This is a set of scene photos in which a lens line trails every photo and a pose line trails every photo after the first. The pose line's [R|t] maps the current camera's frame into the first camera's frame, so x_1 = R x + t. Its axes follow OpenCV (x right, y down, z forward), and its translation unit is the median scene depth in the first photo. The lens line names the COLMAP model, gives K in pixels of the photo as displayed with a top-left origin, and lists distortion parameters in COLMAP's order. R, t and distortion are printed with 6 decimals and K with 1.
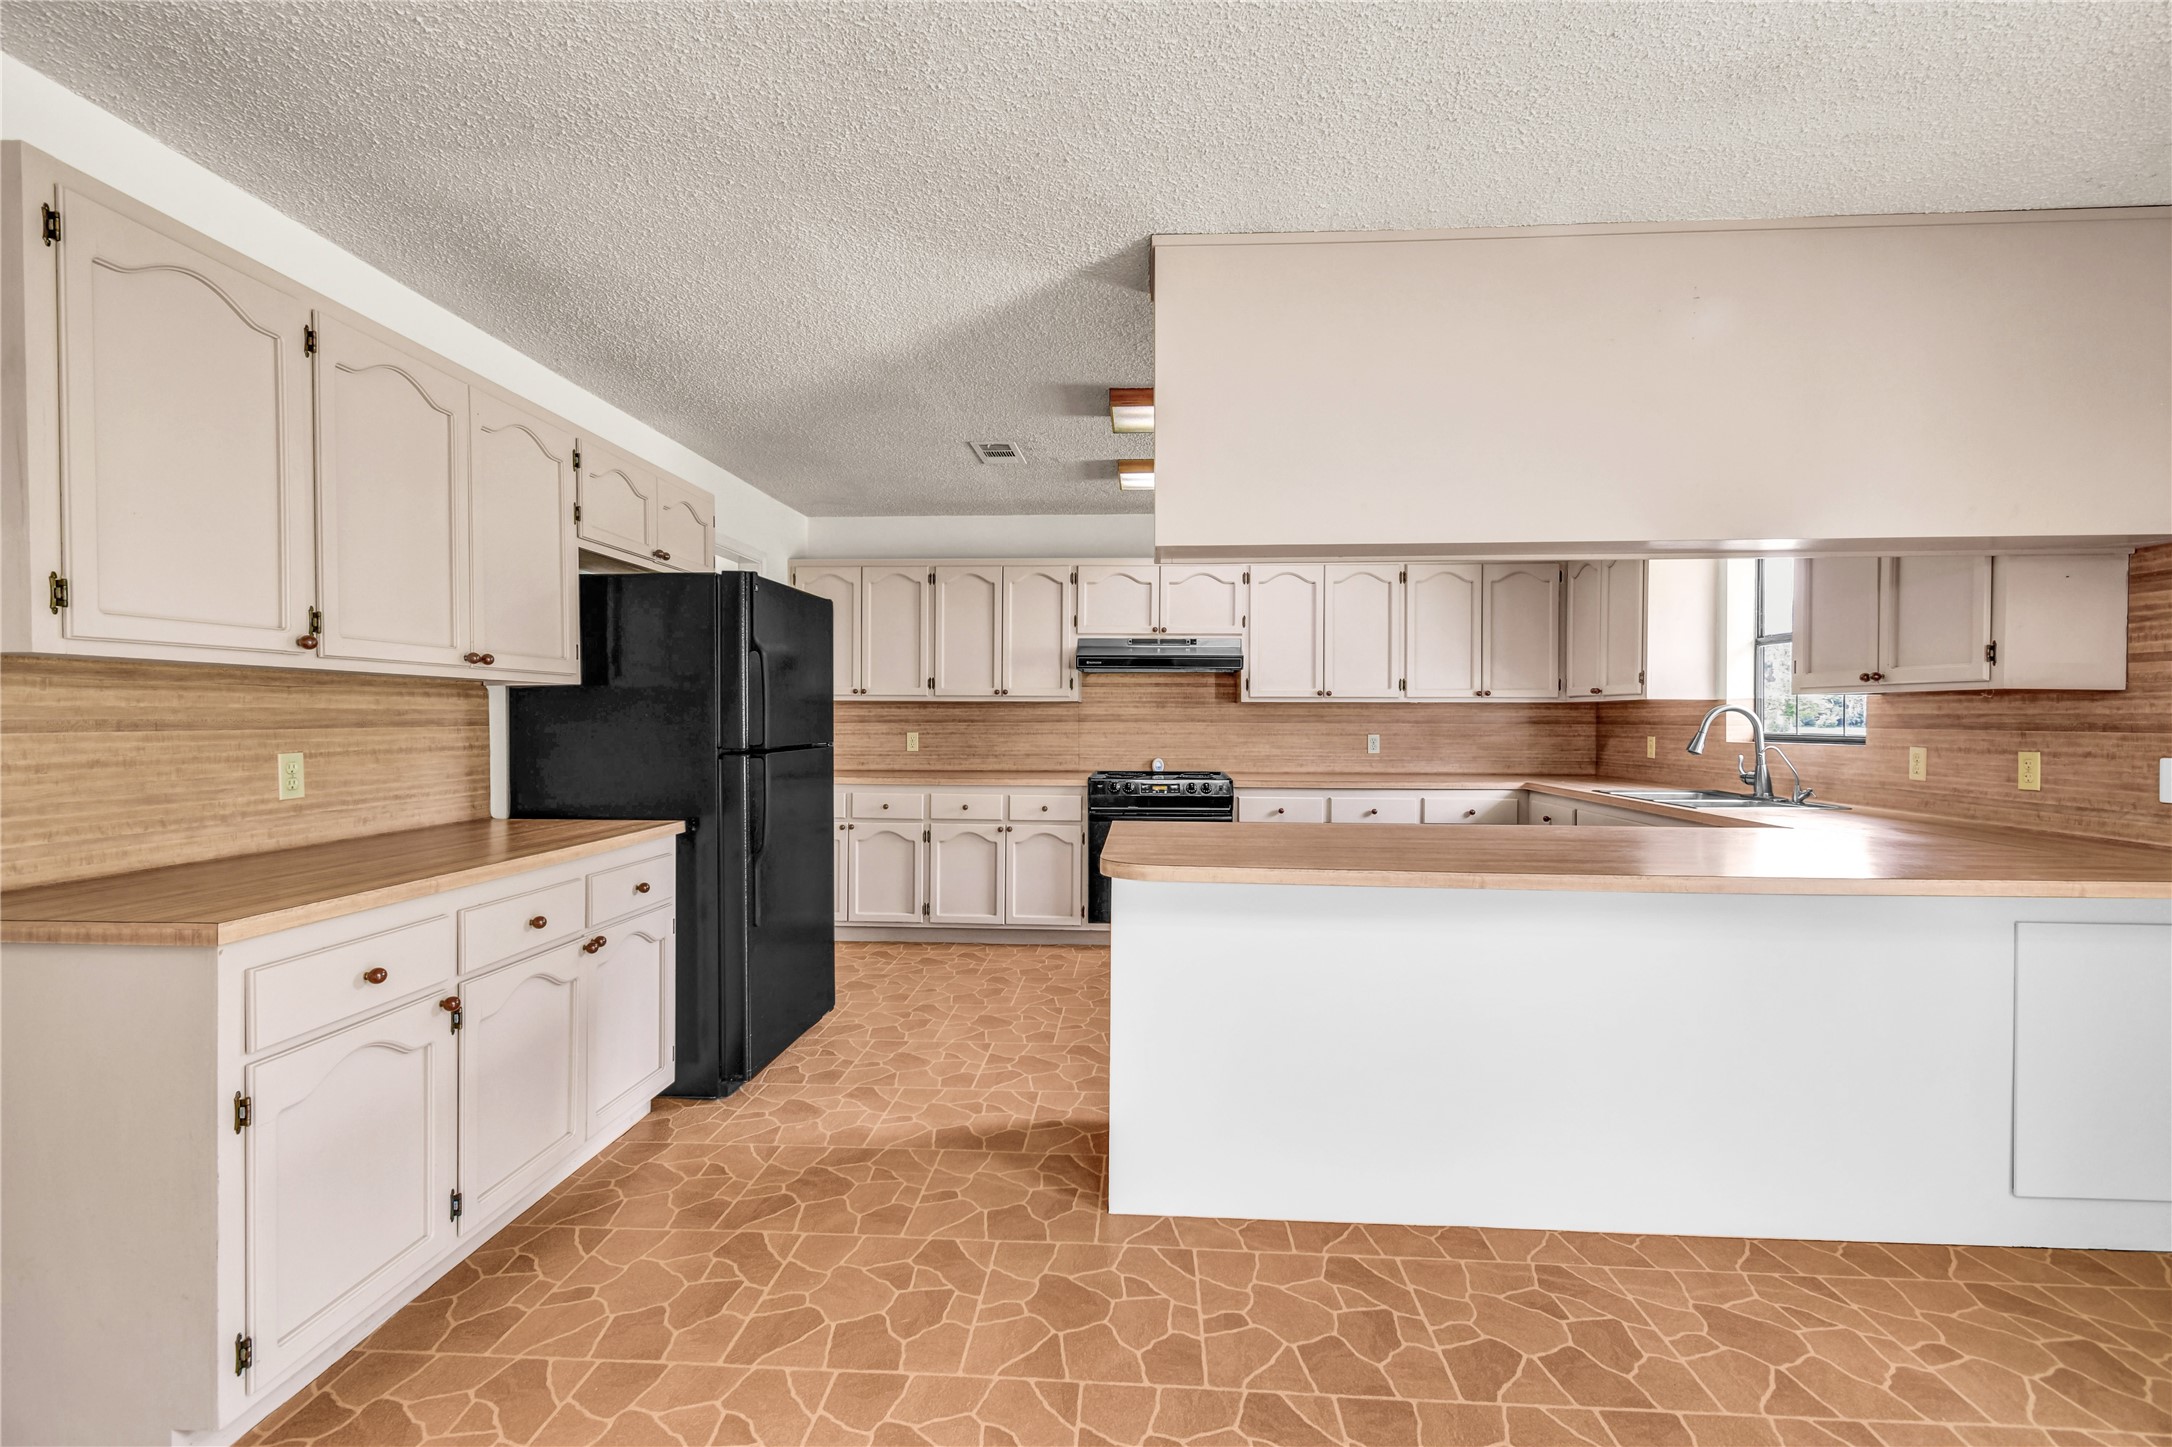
lens RADIAL K [[972.3, 0, 1086.0], [0, 972.3, 723.5], [0, 0, 1]] dist [0.001701, -0.000628]
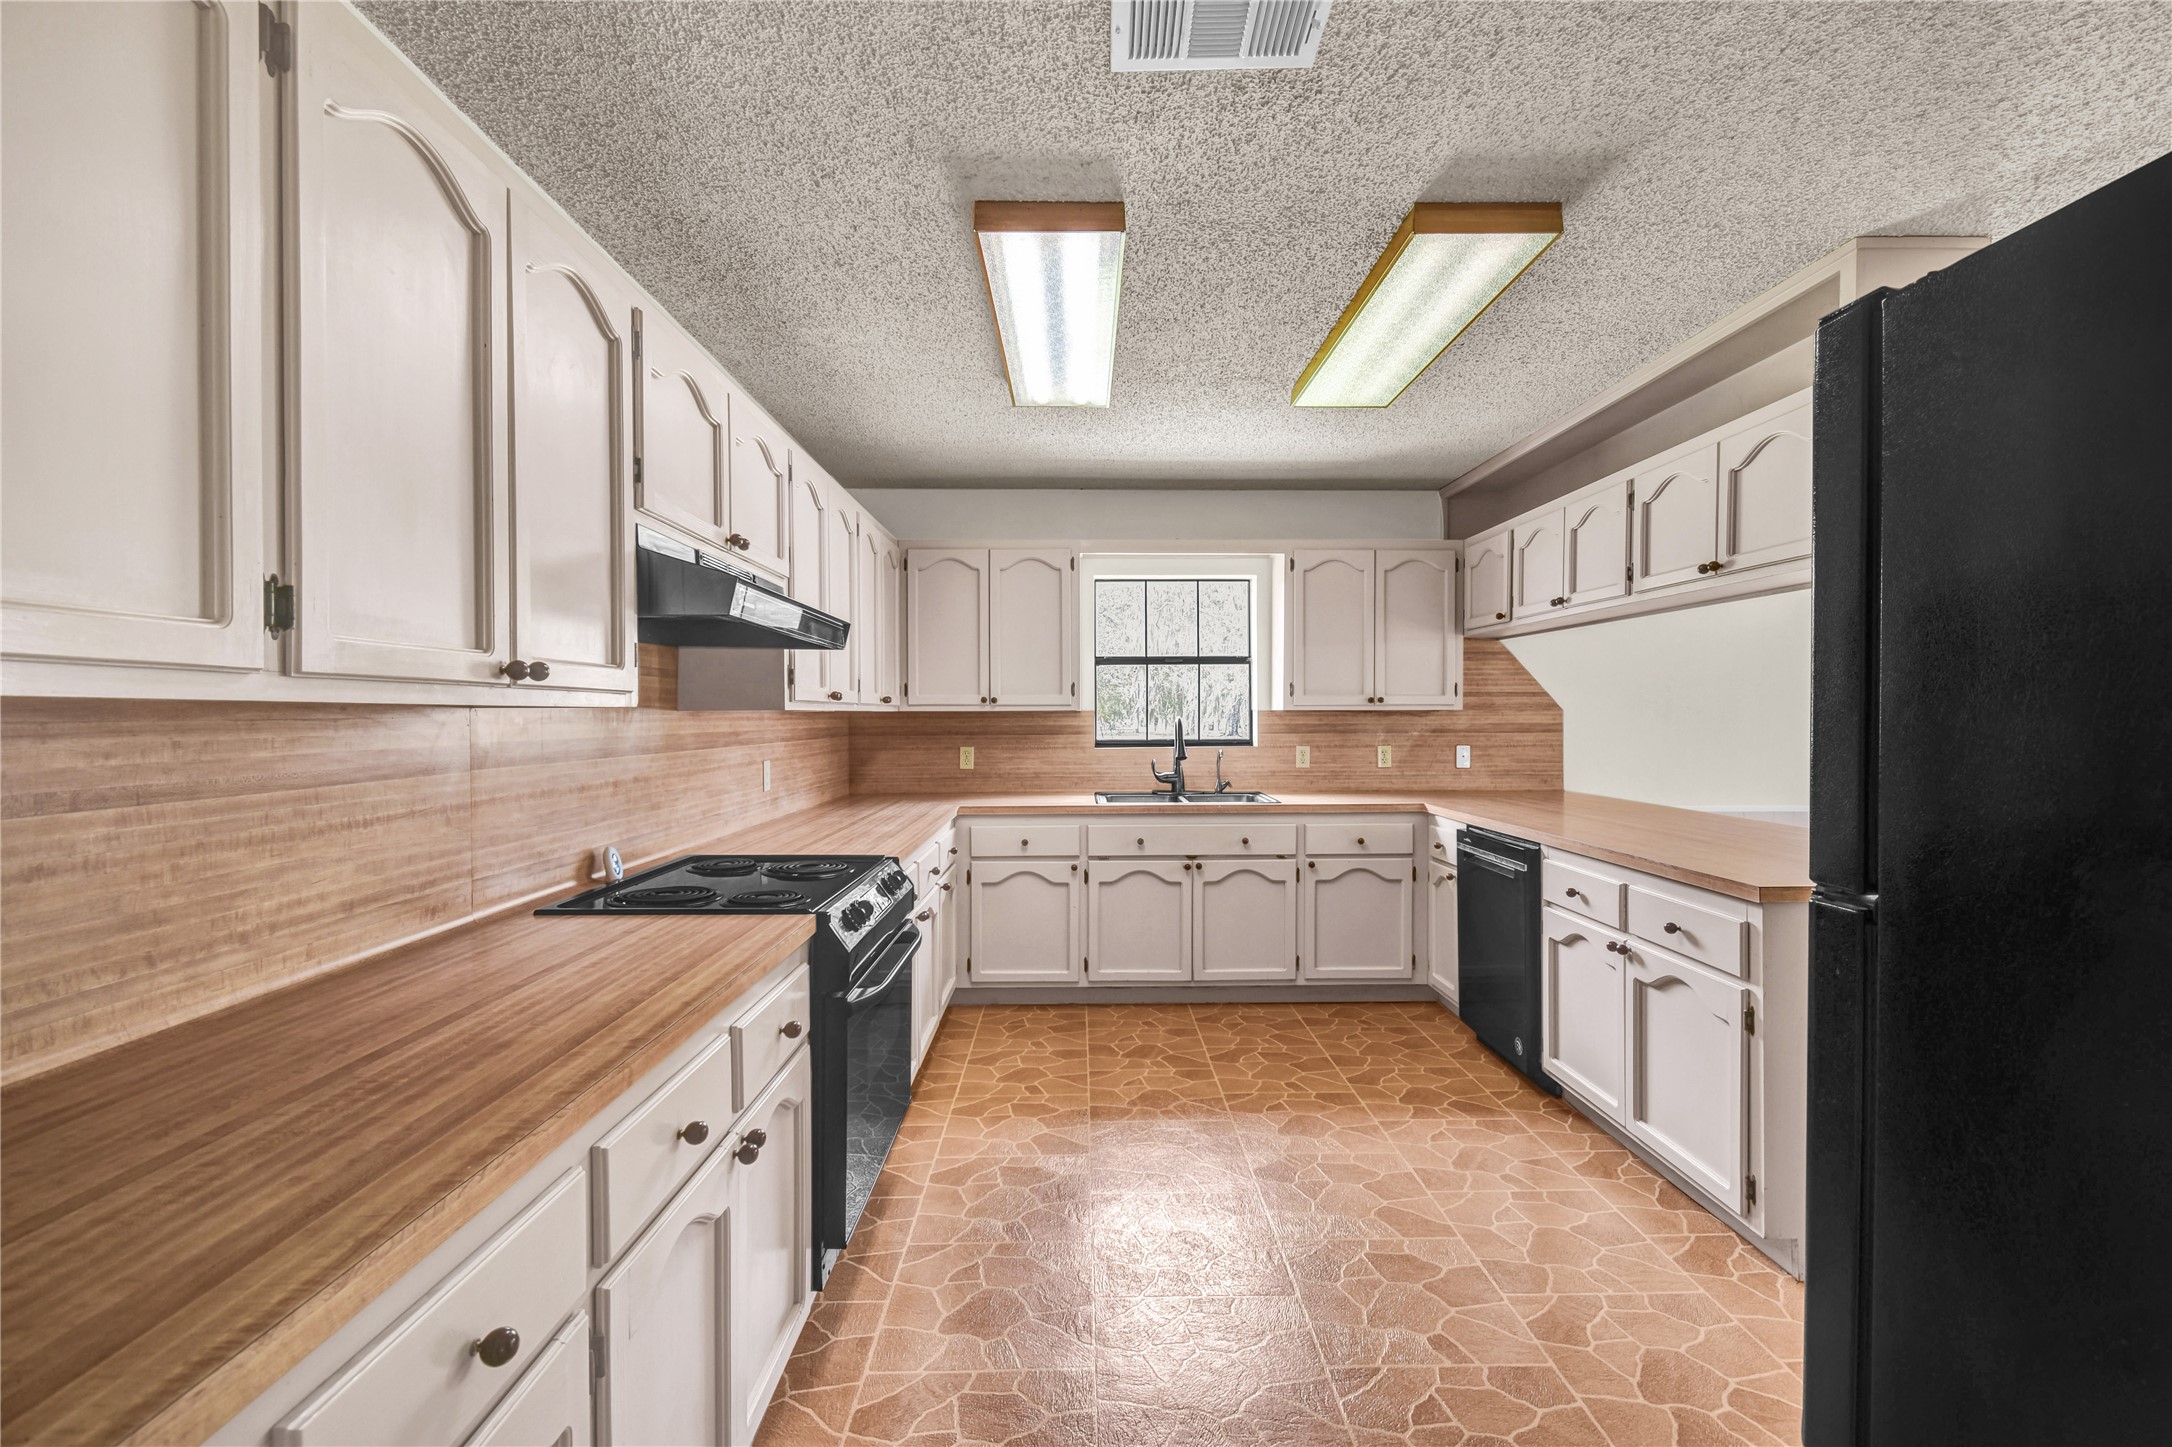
lens RADIAL K [[957.2, 0, 1096.5], [0, 957.2, 722.0], [0, 0, 1]] dist [0.000867, -0.001067]
pose [[-0.087000, -0.010580, 0.996152, -0.373902], [0.010661, 0.999876, 0.011551, -0.020761], [-0.996151, 0.011625, -0.086876, 0.909380]]
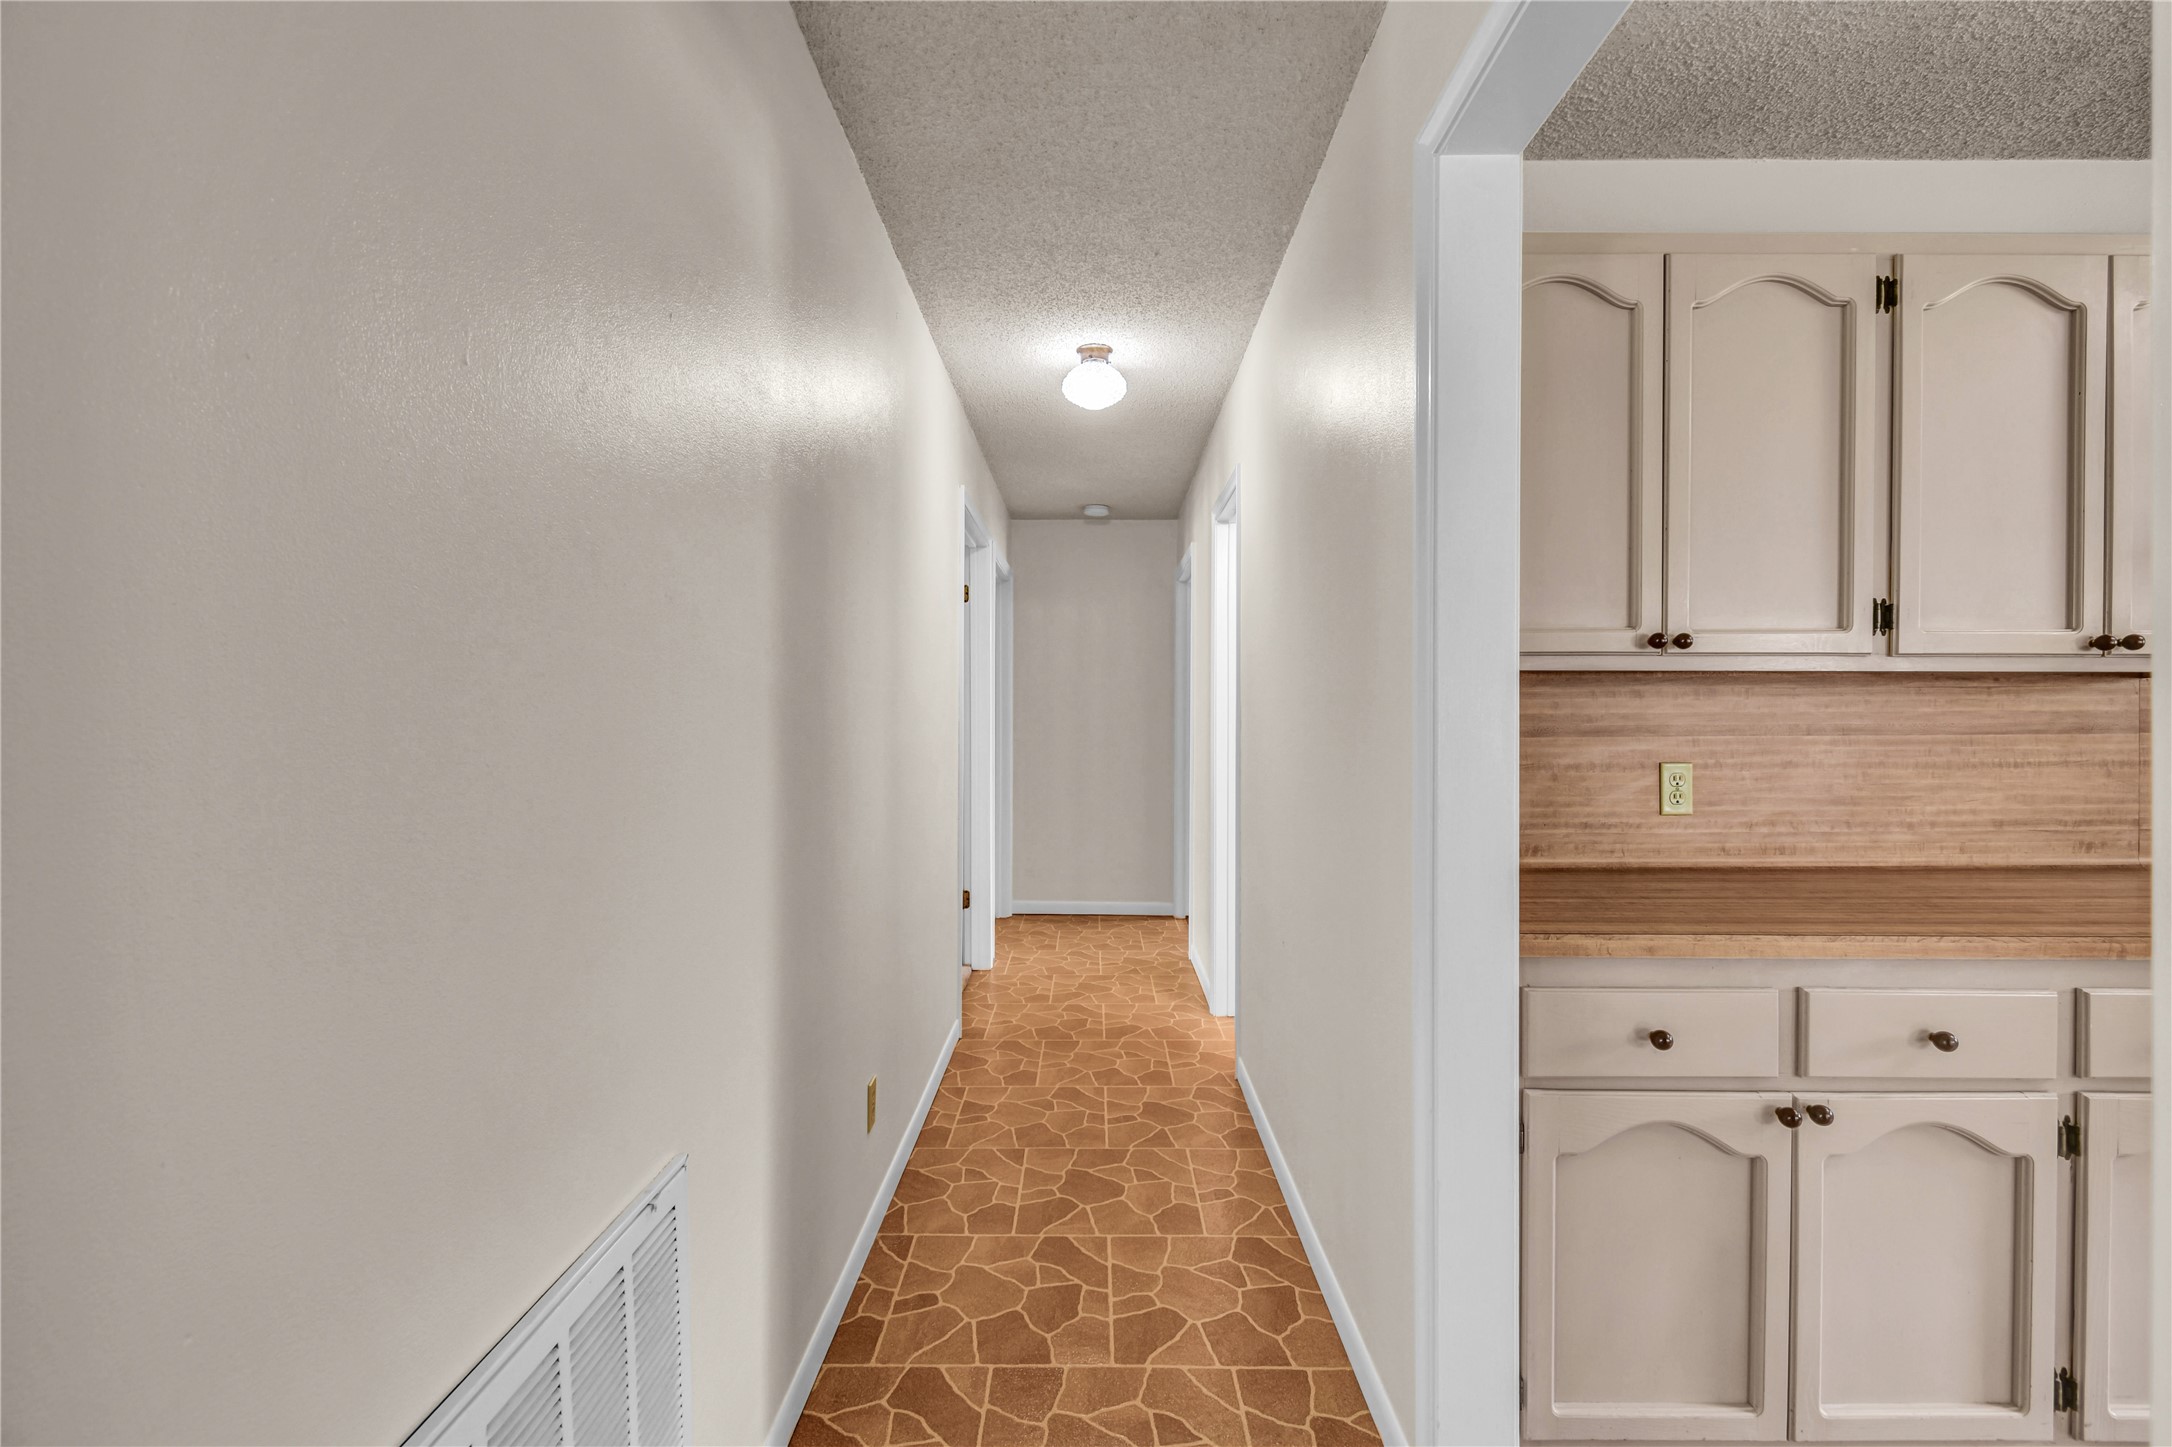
lens RADIAL K [[972.3, 0, 1086.0], [0, 972.3, 723.5], [0, 0, 1]] dist [0.001701, -0.000628]
pose [[0.997694, -0.002988, 0.067809, -0.471776], [0.002905, 0.999995, 0.001322, -0.007295], [-0.067813, -0.001122, 0.997697, 0.732731]]
